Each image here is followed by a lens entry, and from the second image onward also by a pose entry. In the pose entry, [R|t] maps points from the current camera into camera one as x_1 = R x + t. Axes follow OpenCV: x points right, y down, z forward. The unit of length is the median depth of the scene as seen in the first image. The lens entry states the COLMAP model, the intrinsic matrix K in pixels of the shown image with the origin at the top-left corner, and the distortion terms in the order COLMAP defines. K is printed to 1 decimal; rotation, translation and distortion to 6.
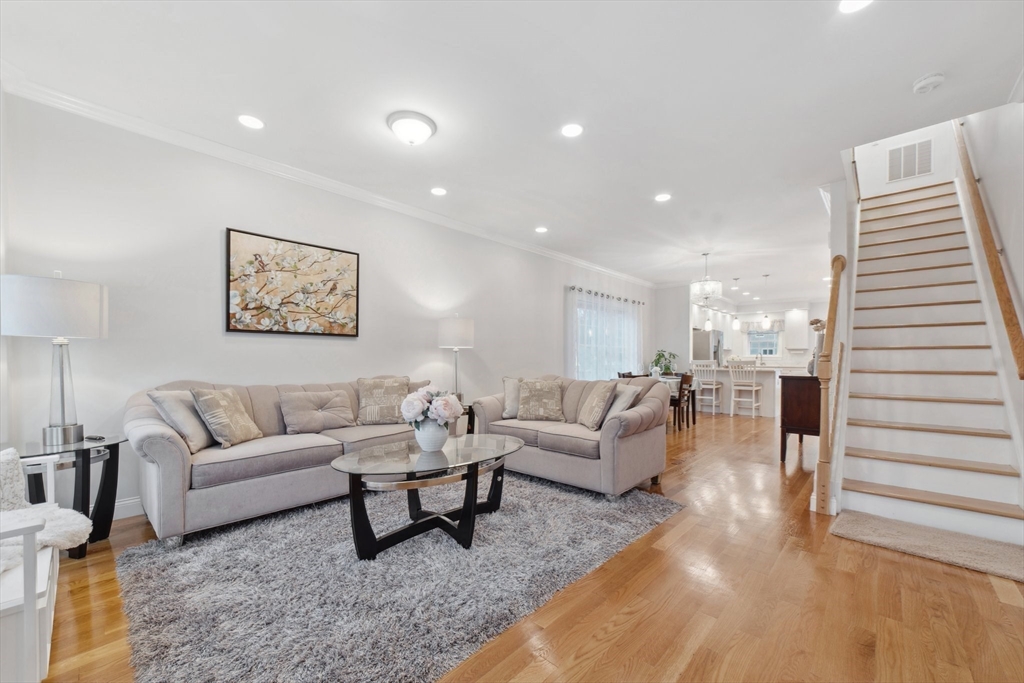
lens RADIAL K [[417.0, 0, 529.5], [0, 417.0, 355.2], [0, 0, 1]] dist [0.000535, 0.000466]
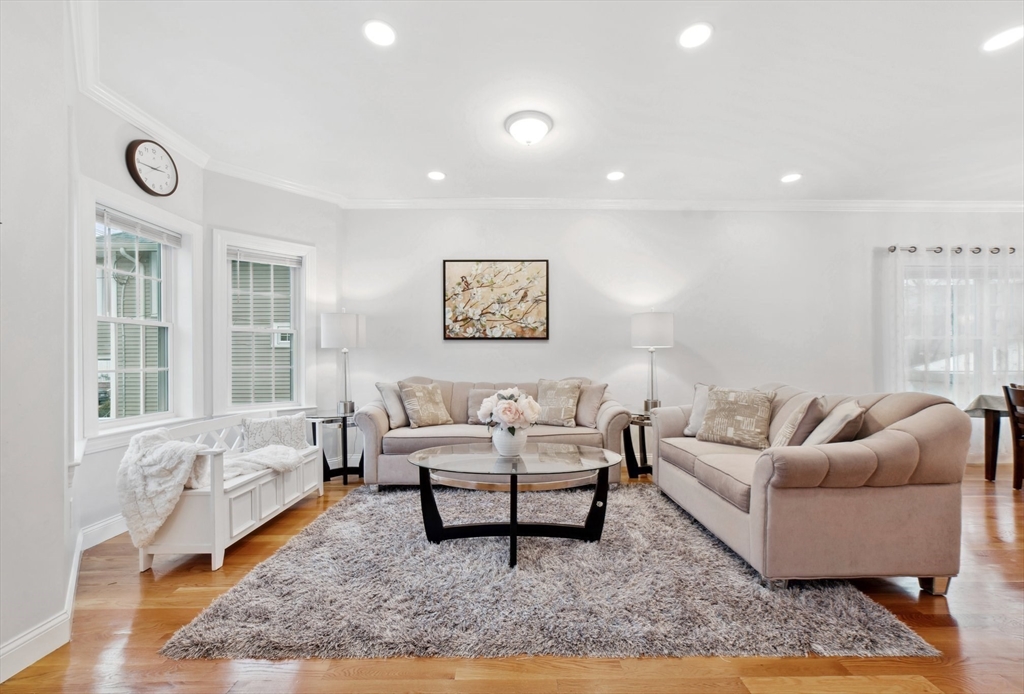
lens RADIAL K [[427.6, 0, 514.3], [0, 427.6, 354.3], [0, 0, 1]] dist [-0.017555, -0.000022]
pose [[0.665688, -0.012636, -0.746123, 0.377816], [0.009405, 0.999919, -0.008543, 0.001882], [0.746171, -0.001330, 0.665753, 0.254890]]
